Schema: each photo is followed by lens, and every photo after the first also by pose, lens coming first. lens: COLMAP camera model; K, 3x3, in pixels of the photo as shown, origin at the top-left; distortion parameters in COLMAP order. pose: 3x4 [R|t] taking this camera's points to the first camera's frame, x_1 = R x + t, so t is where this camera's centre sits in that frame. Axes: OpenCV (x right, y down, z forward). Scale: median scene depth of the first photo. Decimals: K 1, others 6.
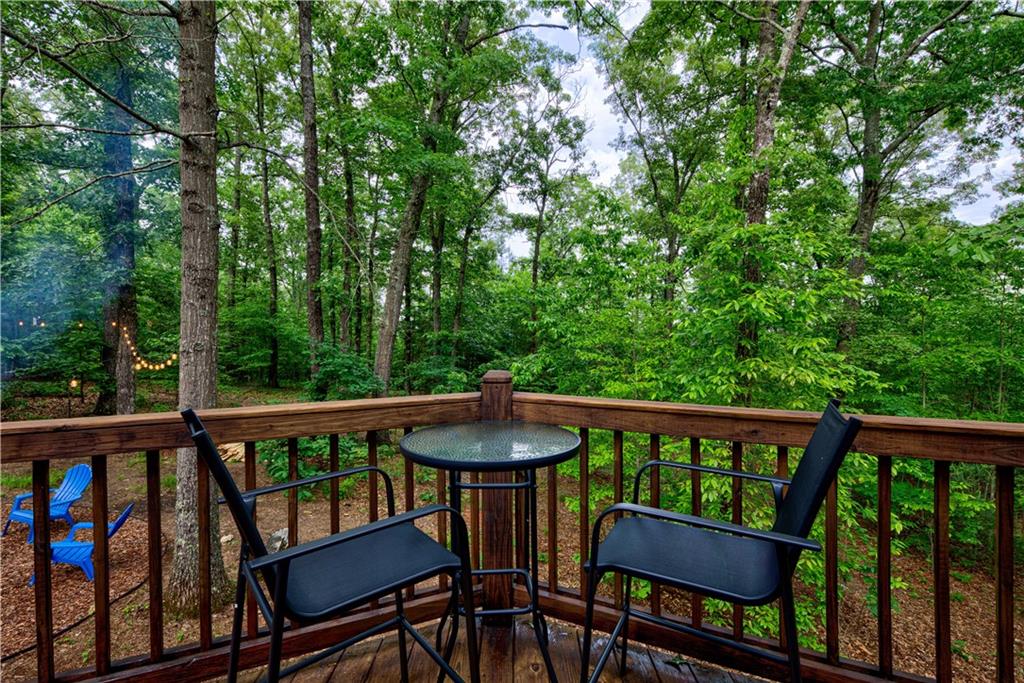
lens RADIAL K [[470.9, 0, 512.0], [0, 470.9, 341.5], [0, 0, 1]] dist [0.000716, 0.000141]
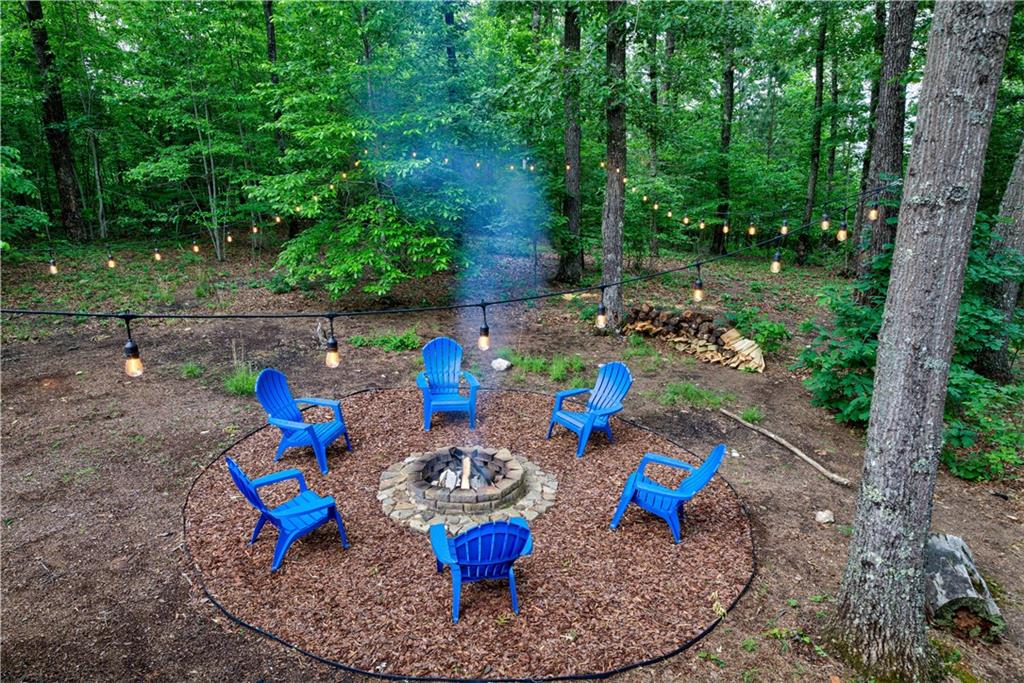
lens RADIAL K [[646.7, 0, 510.9], [0, 646.7, 349.9], [0, 0, 1]] dist [0.018295, -0.003869]
pose [[0.774309, 0.141511, -0.616782, -0.445235], [0.013302, 0.970820, 0.239439, -0.000005], [0.632668, -0.193604, 0.749833, 0.153570]]
